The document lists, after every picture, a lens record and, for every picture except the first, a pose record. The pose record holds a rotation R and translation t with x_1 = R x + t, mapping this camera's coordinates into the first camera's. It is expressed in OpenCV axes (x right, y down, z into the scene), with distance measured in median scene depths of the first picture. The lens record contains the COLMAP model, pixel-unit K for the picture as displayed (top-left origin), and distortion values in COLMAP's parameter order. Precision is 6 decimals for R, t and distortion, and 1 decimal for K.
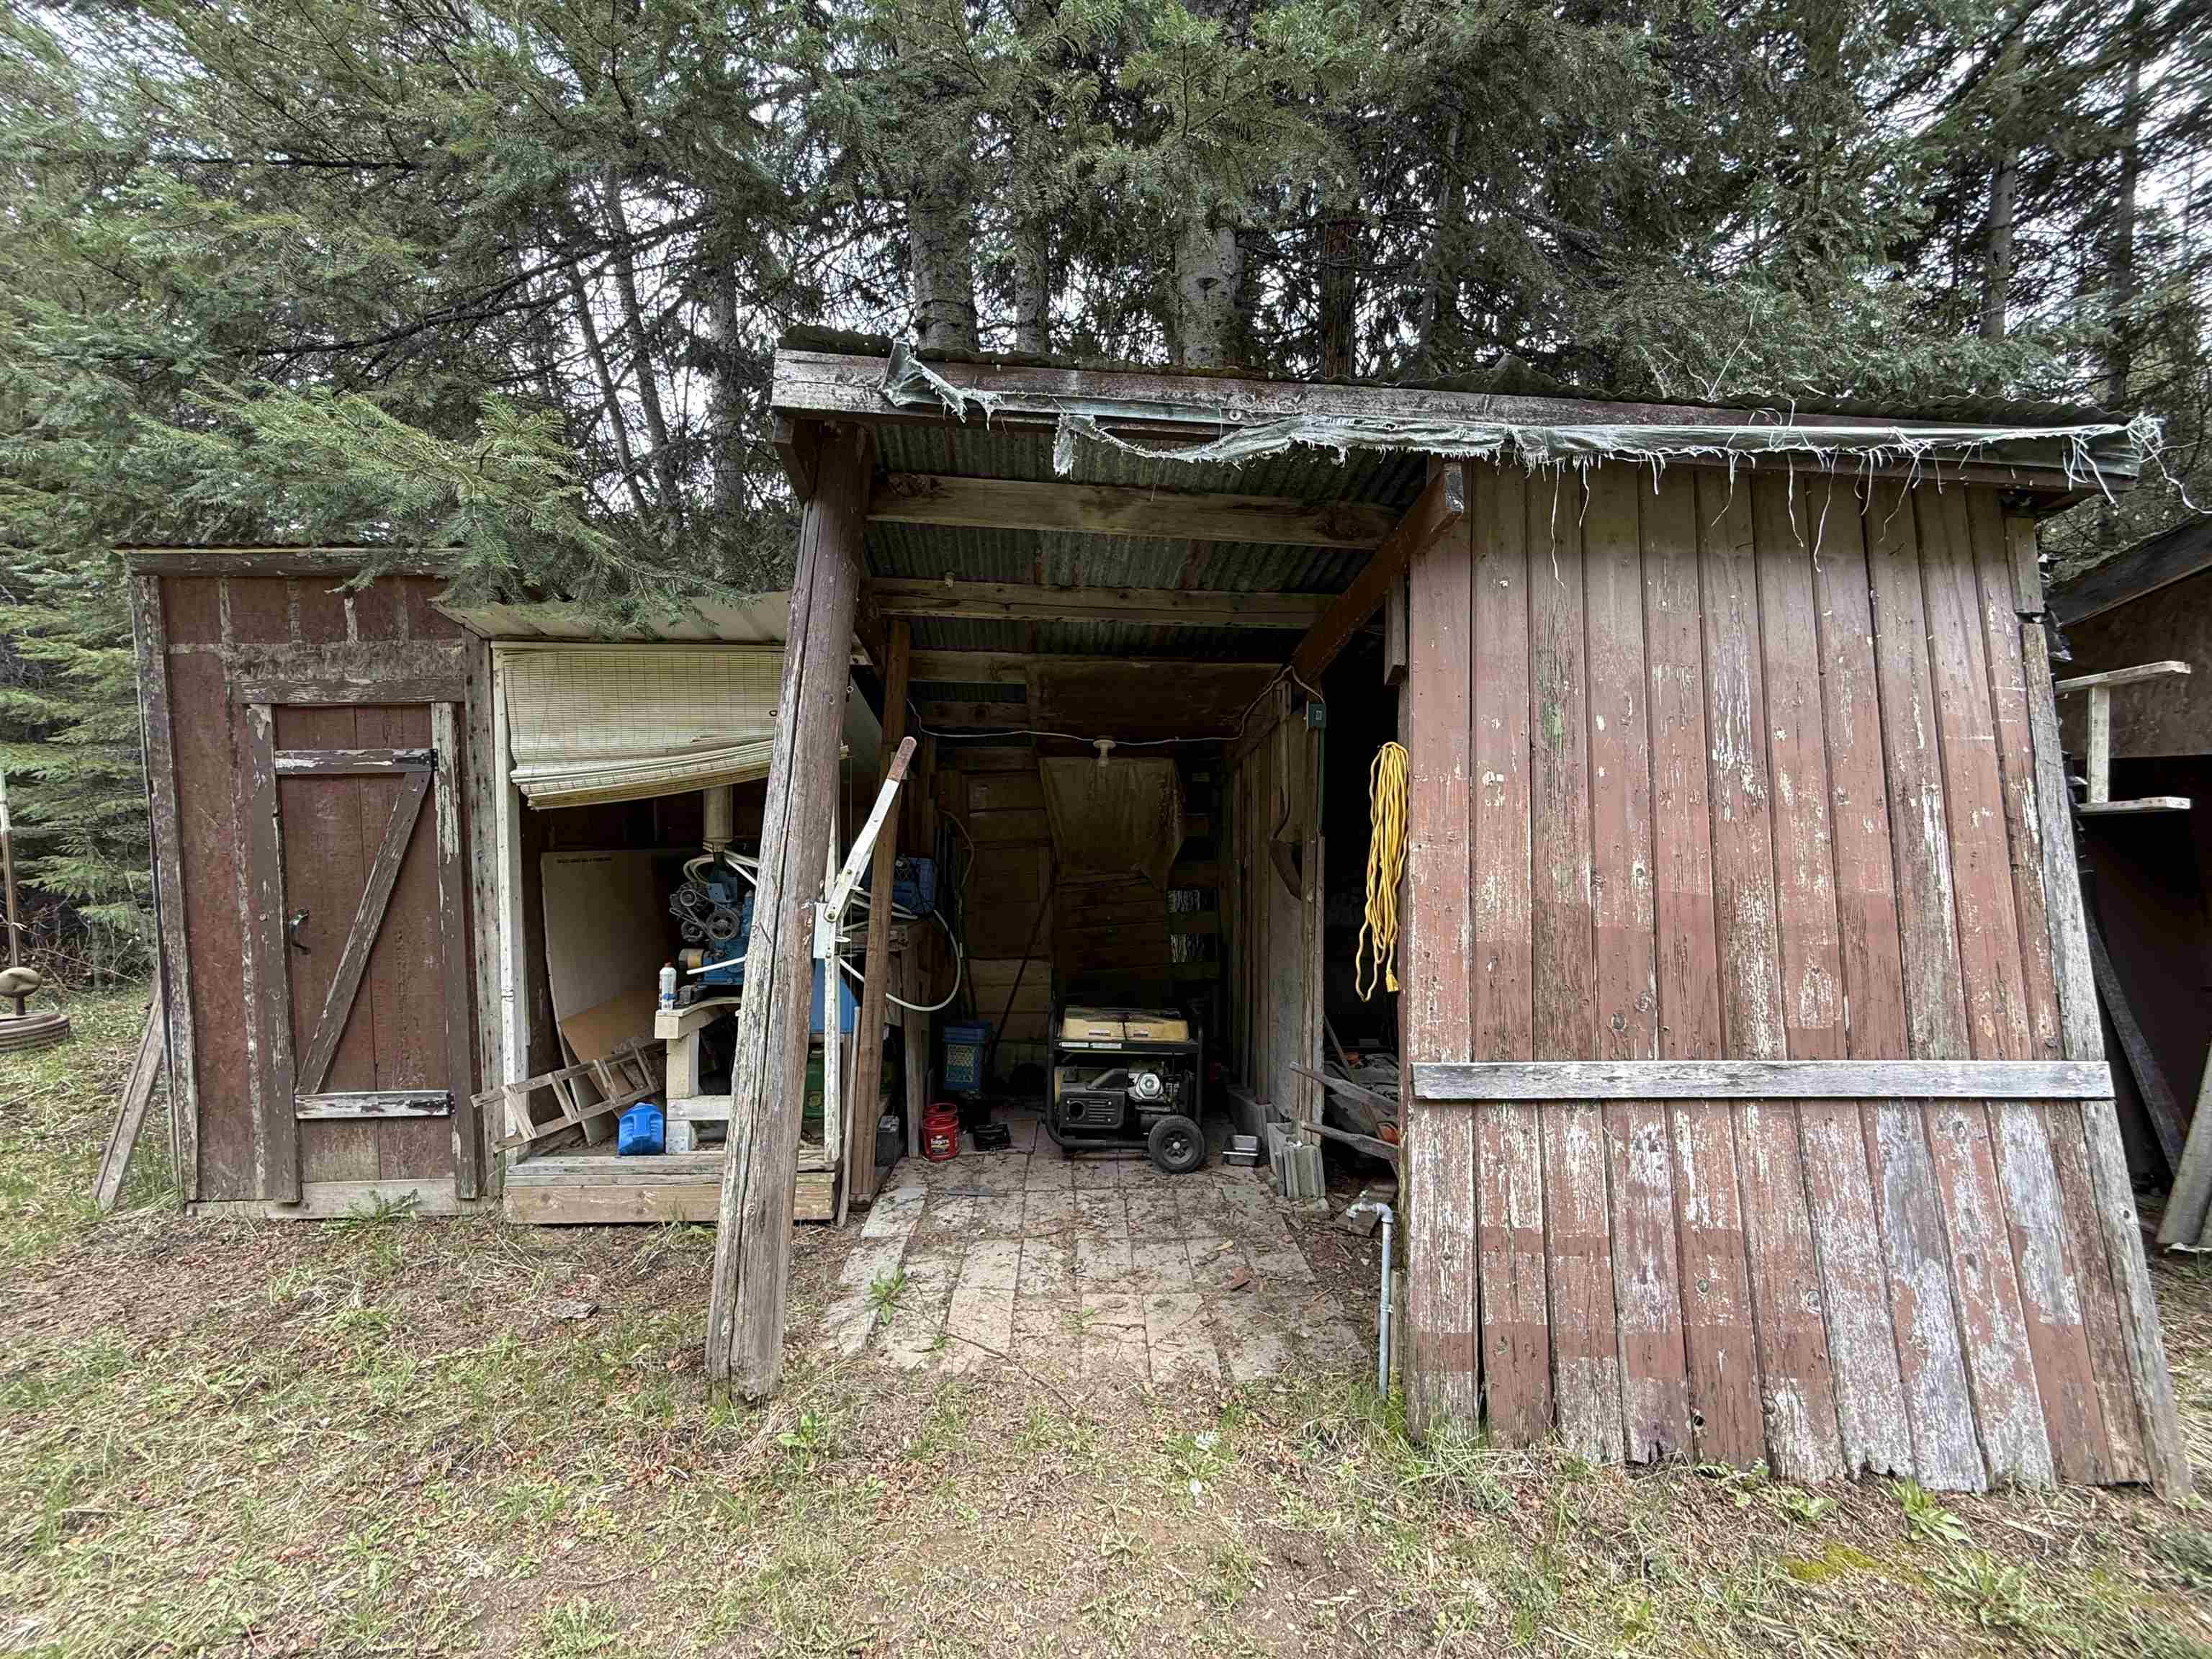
lens RADIAL K [[894.0, 0, 1091.7], [0, 894.0, 829.5], [0, 0, 1]] dist [-0.000241, 0.001106]
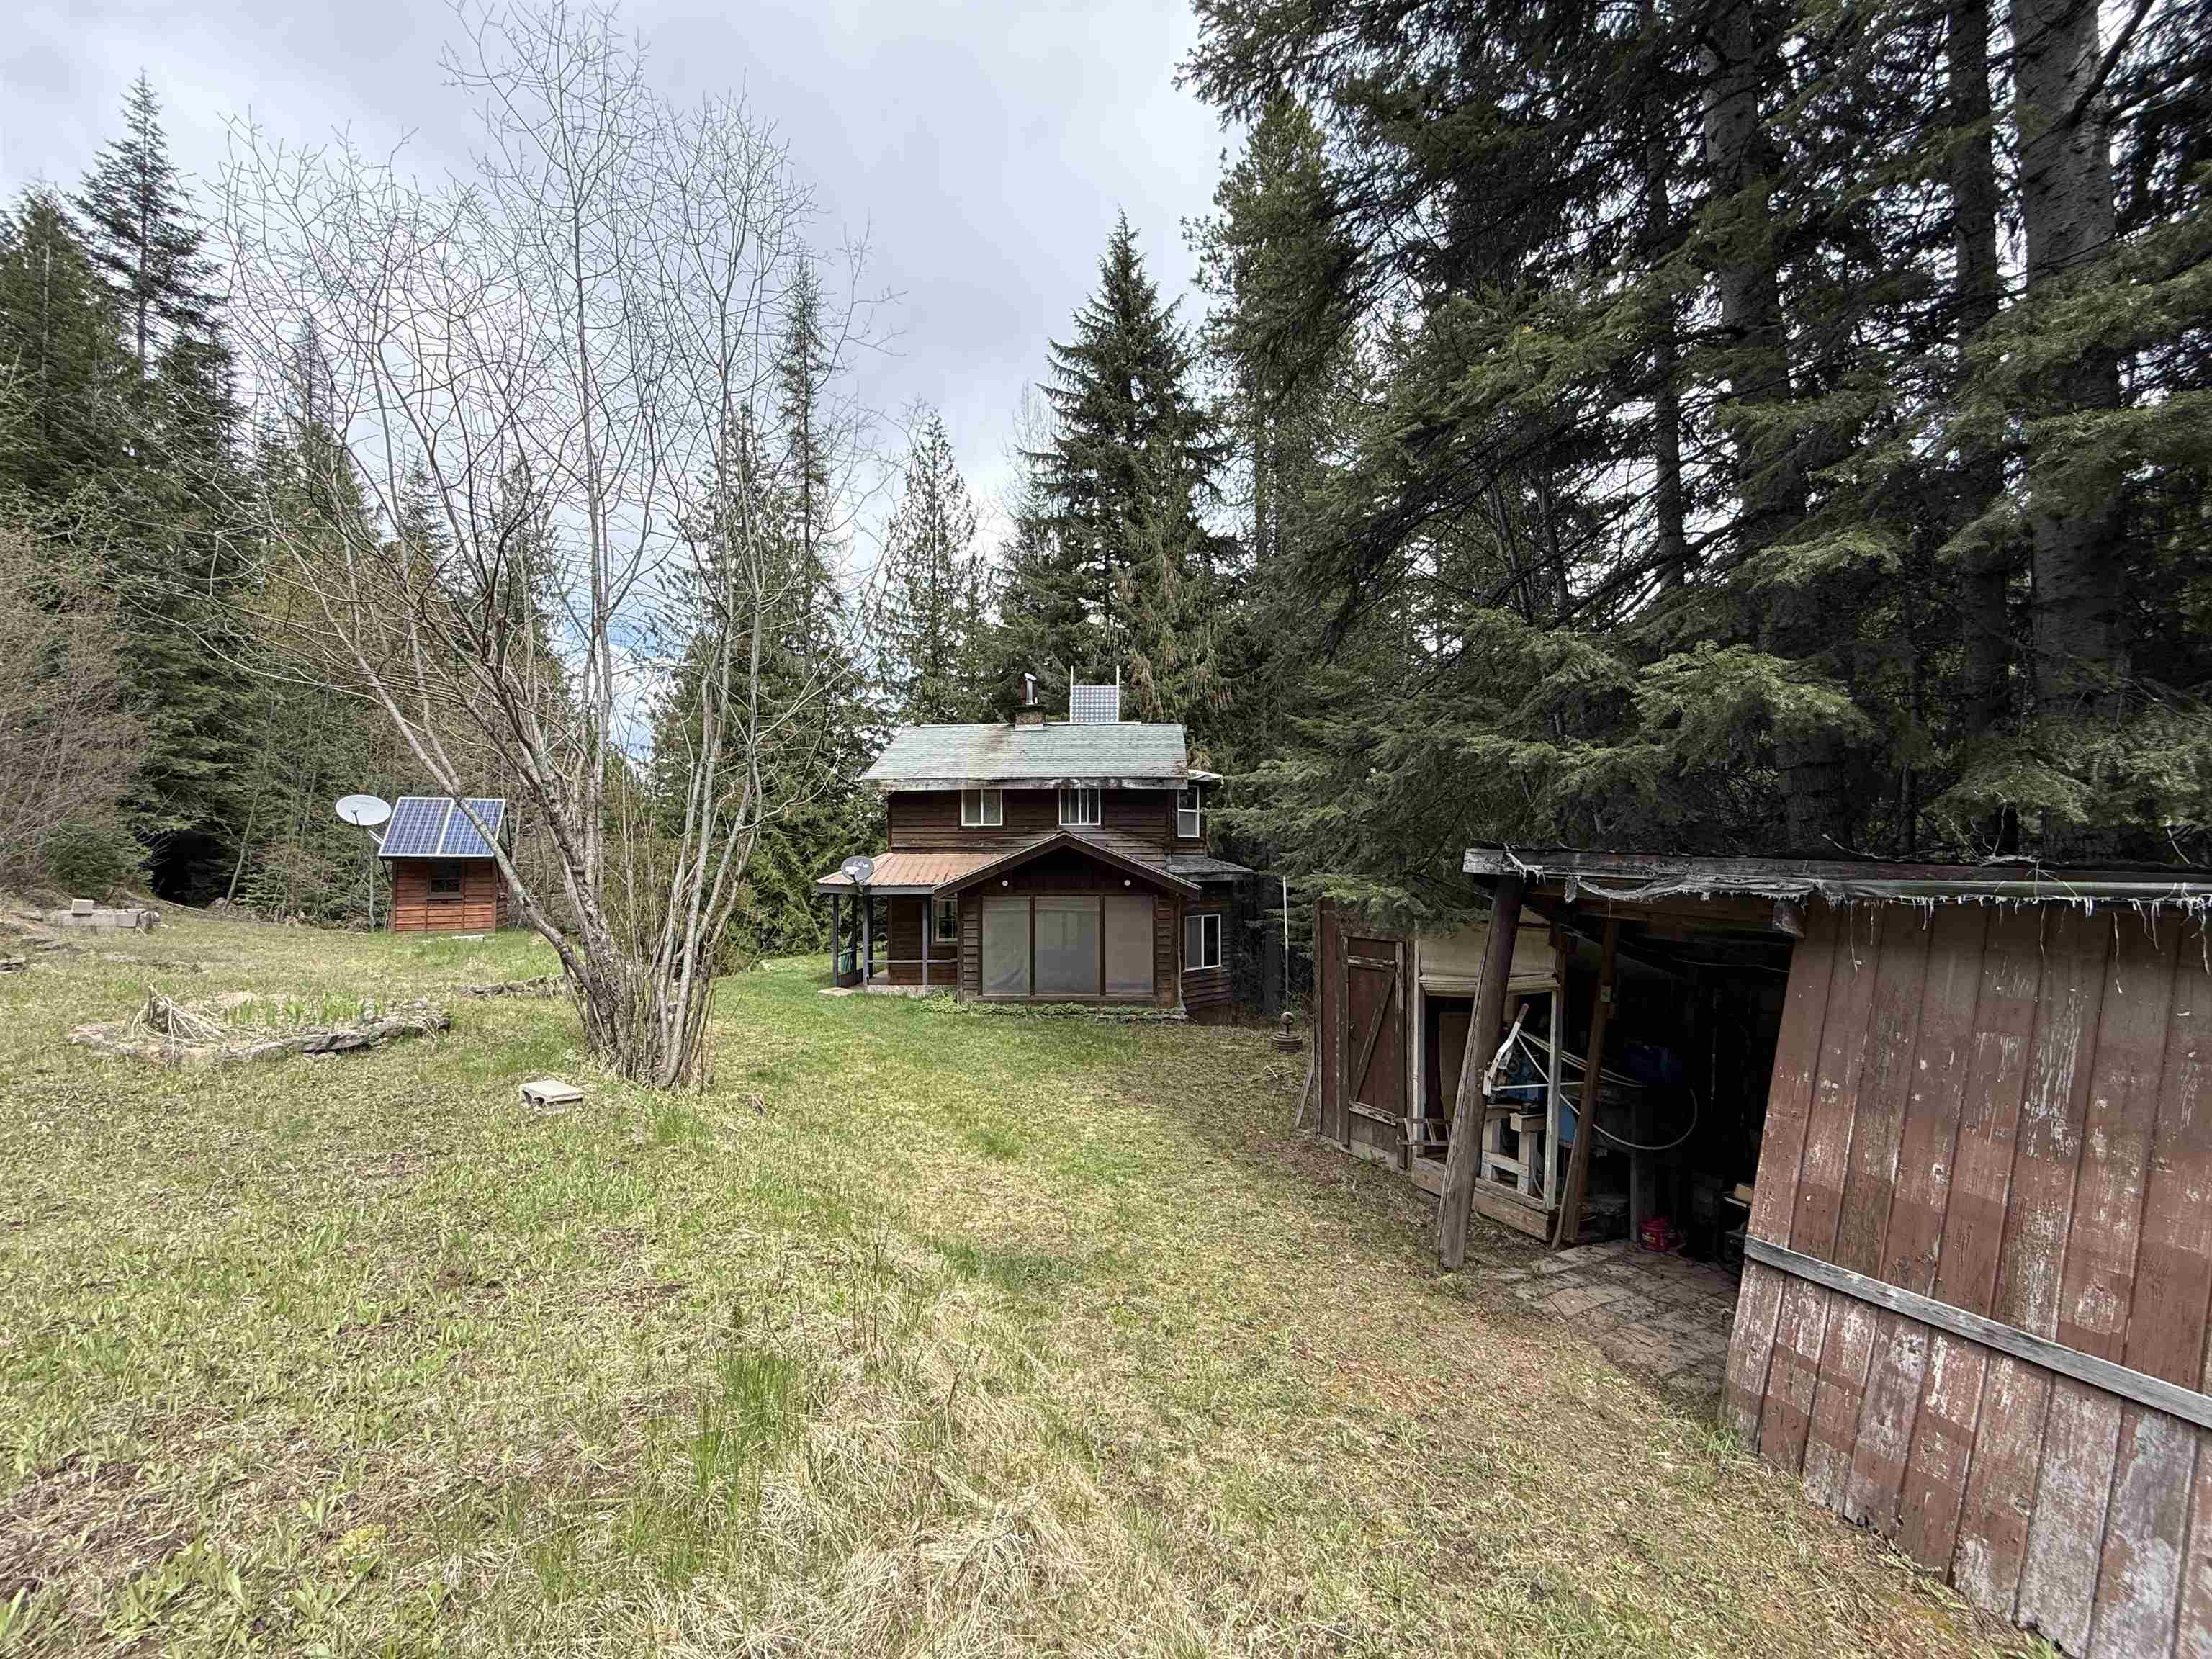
lens RADIAL K [[894.0, 0, 1091.7], [0, 894.0, 829.5], [0, 0, 1]] dist [-0.000241, 0.001106]
pose [[0.429721, -0.021451, -0.902707, 1.371311], [-0.055306, 0.997216, -0.050024, -0.371340], [0.901267, 0.071421, 0.427338, -0.966007]]
